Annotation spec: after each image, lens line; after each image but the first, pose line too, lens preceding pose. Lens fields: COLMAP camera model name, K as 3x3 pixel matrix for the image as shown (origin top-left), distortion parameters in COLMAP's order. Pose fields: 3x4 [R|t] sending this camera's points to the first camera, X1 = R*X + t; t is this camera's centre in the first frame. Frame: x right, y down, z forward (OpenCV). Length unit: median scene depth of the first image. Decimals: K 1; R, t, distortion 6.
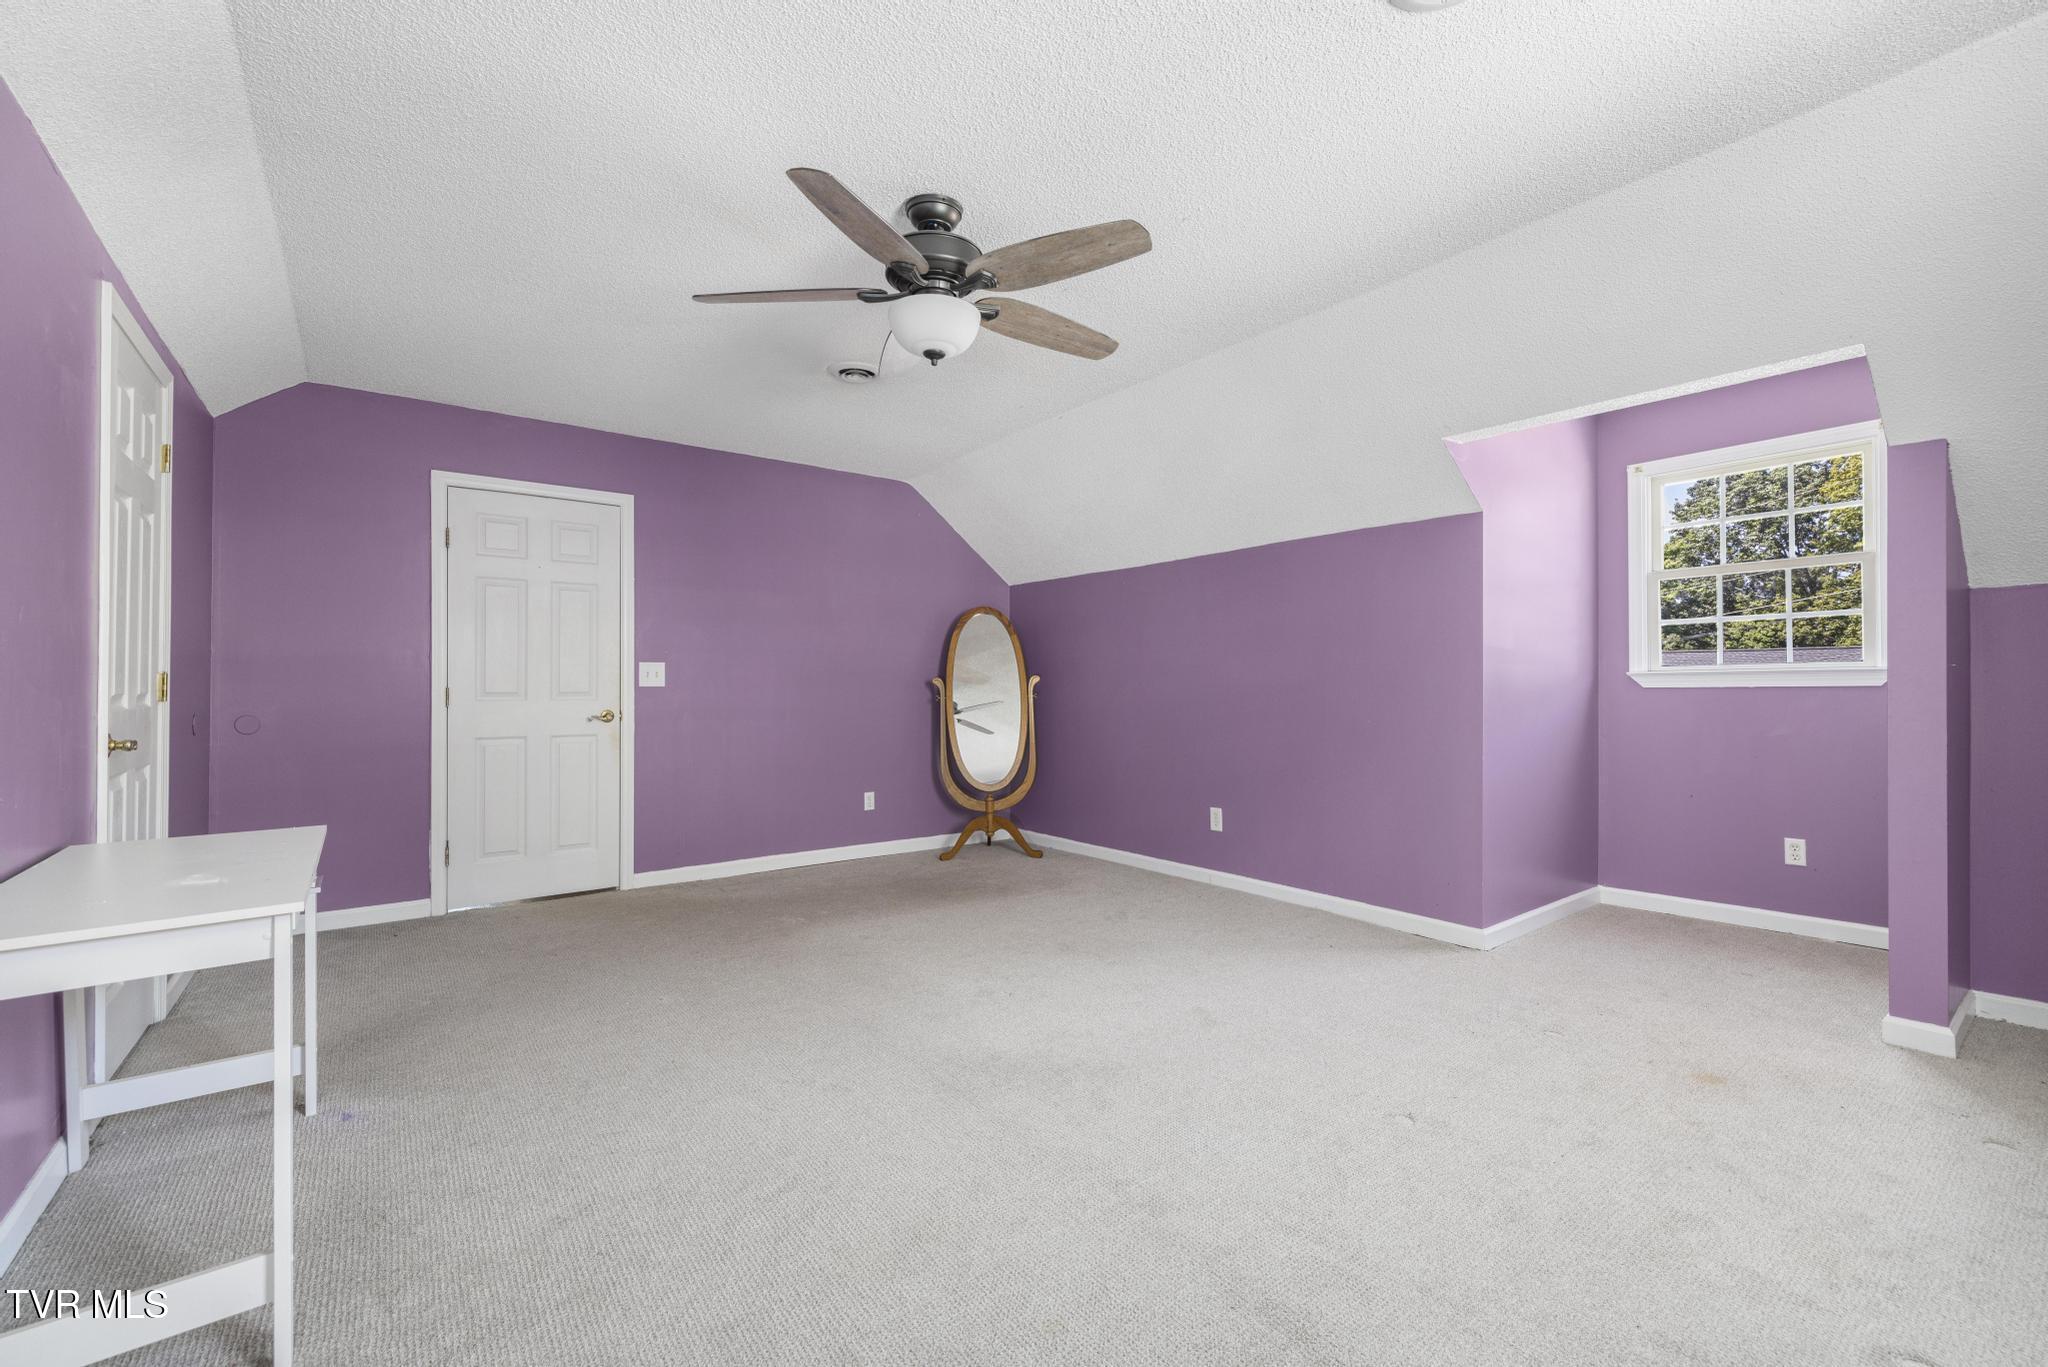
lens RADIAL K [[842.9, 0, 1024.0], [0, 842.9, 683.5], [0, 0, 1]] dist [0.000903, 0.000205]
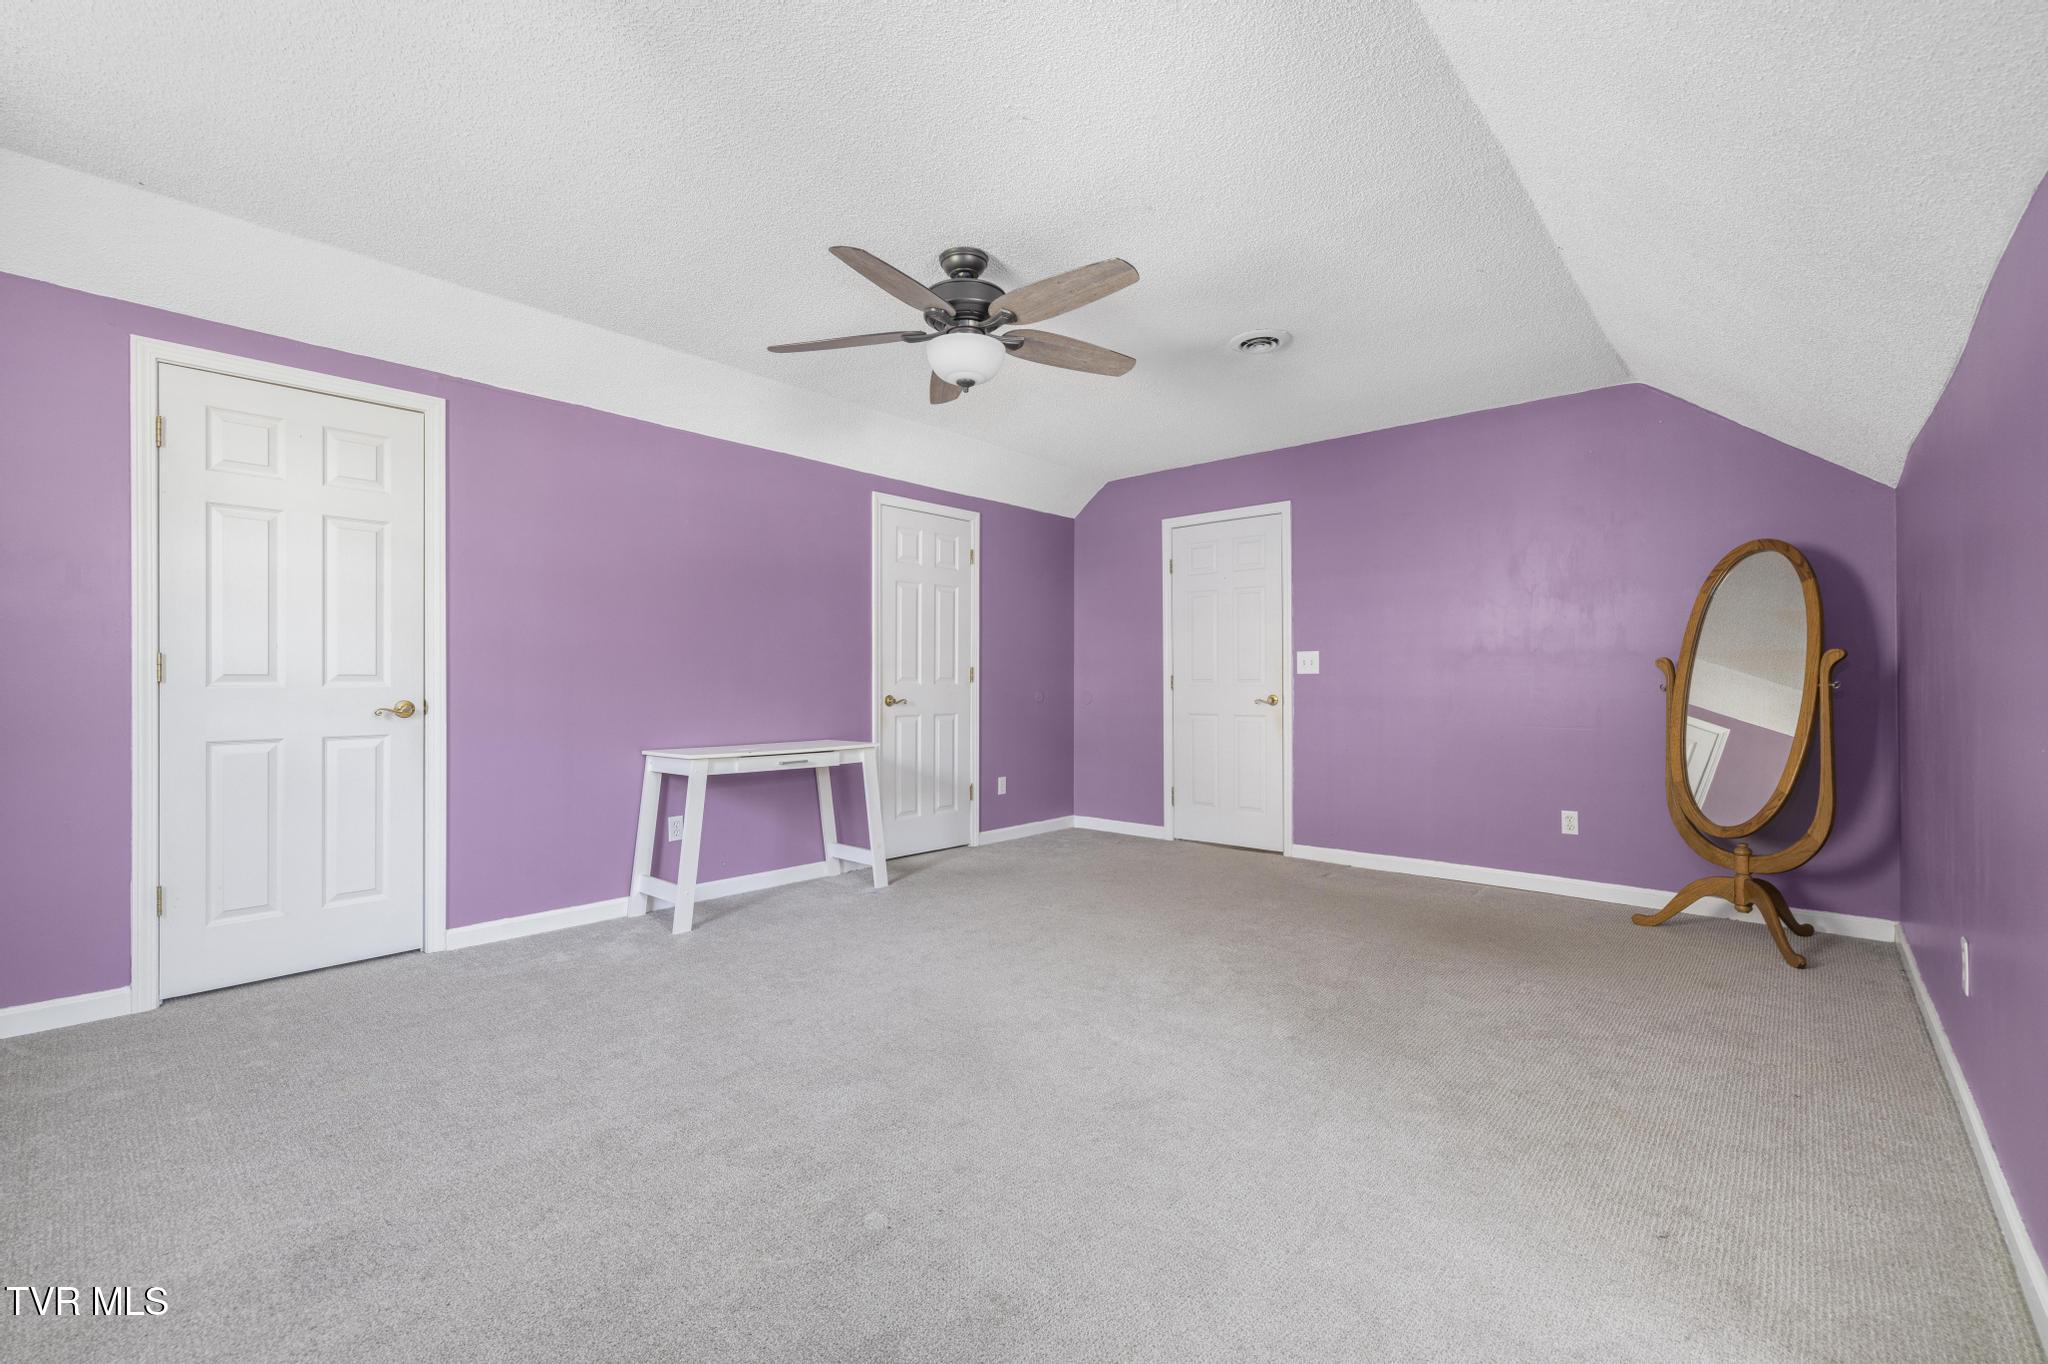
lens RADIAL K [[868.0, 0, 1024.0], [0, 868.0, 682.0], [0, 0, 1]] dist [-0.000120, -0.000011]
pose [[0.182851, -0.004389, -0.983131, 0.597524], [0.000059, 0.999990, -0.004453, 0.019801], [0.983141, 0.000756, 0.182849, 0.455099]]
